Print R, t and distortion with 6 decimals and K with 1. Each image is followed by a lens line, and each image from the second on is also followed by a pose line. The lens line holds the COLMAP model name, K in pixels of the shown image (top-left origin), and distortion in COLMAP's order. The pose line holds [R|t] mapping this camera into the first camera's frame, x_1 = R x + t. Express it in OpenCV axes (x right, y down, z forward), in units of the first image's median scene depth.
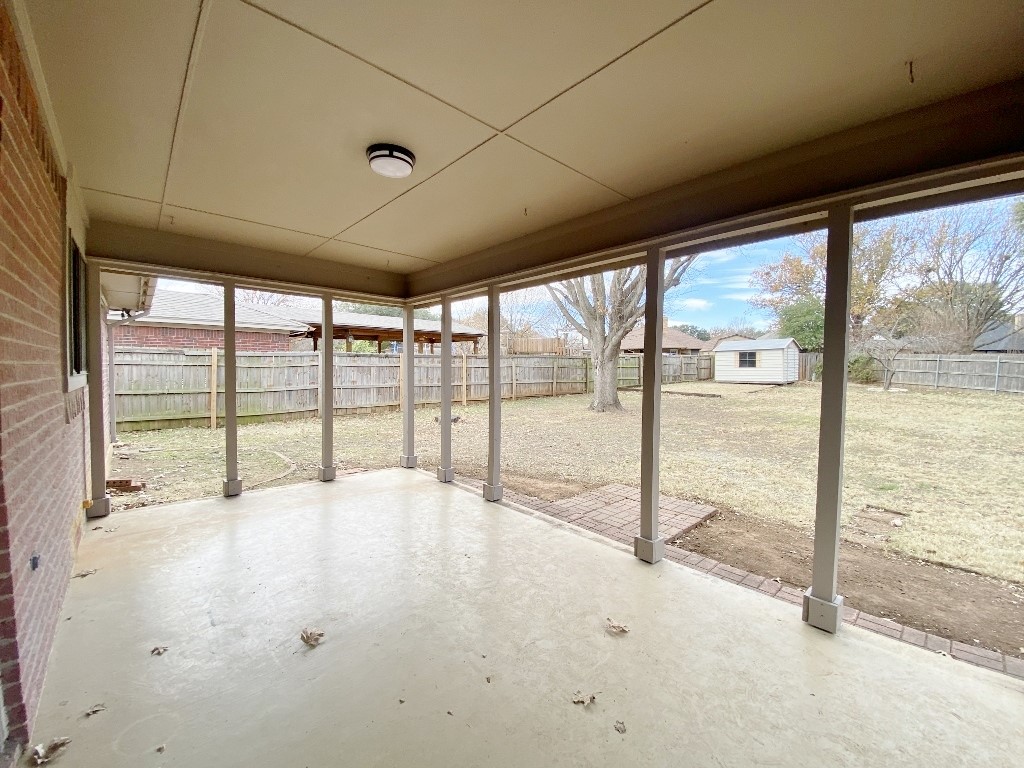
lens RADIAL K [[407.1, 0, 512.0], [0, 407.1, 384.0], [0, 0, 1]] dist [0.028456, -0.025095]
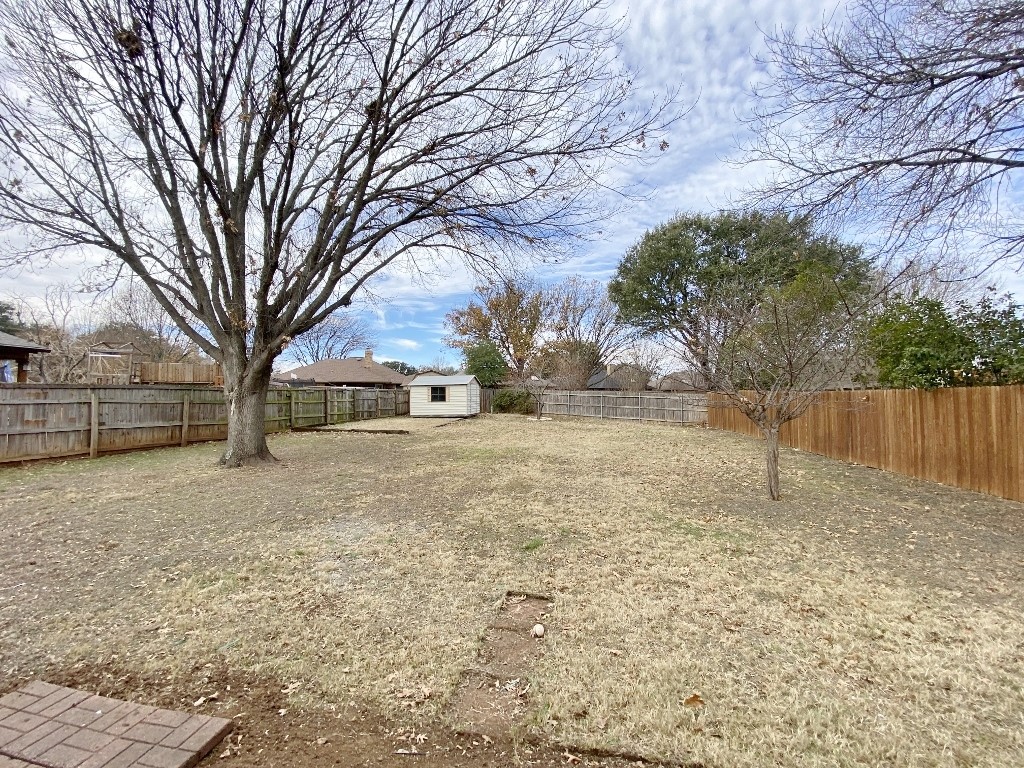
lens RADIAL K [[407.1, 0, 512.0], [0, 407.1, 384.0], [0, 0, 1]] dist [0.028456, -0.025095]
pose [[0.784162, 0.020523, 0.620217, 0.161728], [0.032293, 0.996749, -0.073811, -0.006147], [-0.619716, 0.077909, 0.780950, 0.156631]]
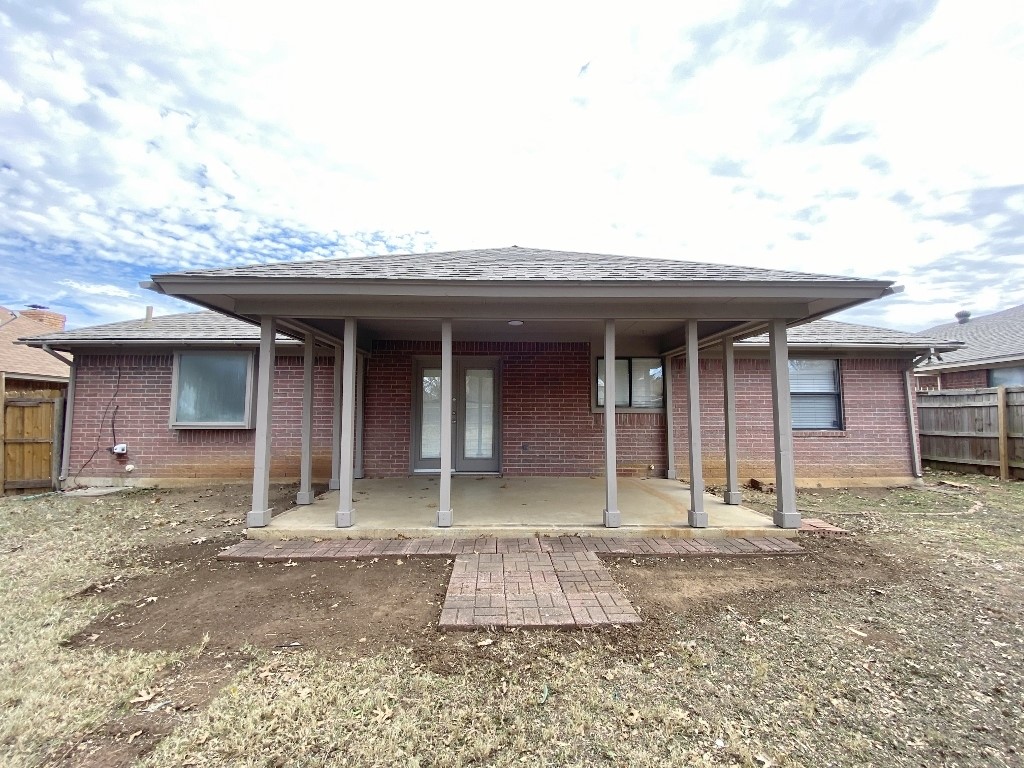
lens RADIAL K [[407.1, 0, 512.0], [0, 407.1, 384.0], [0, 0, 1]] dist [0.028456, -0.025095]
pose [[-0.648467, -0.071033, -0.757922, 0.320709], [-0.040103, 0.997442, -0.059170, 0.000337], [0.760186, -0.007974, -0.649657, 0.522285]]
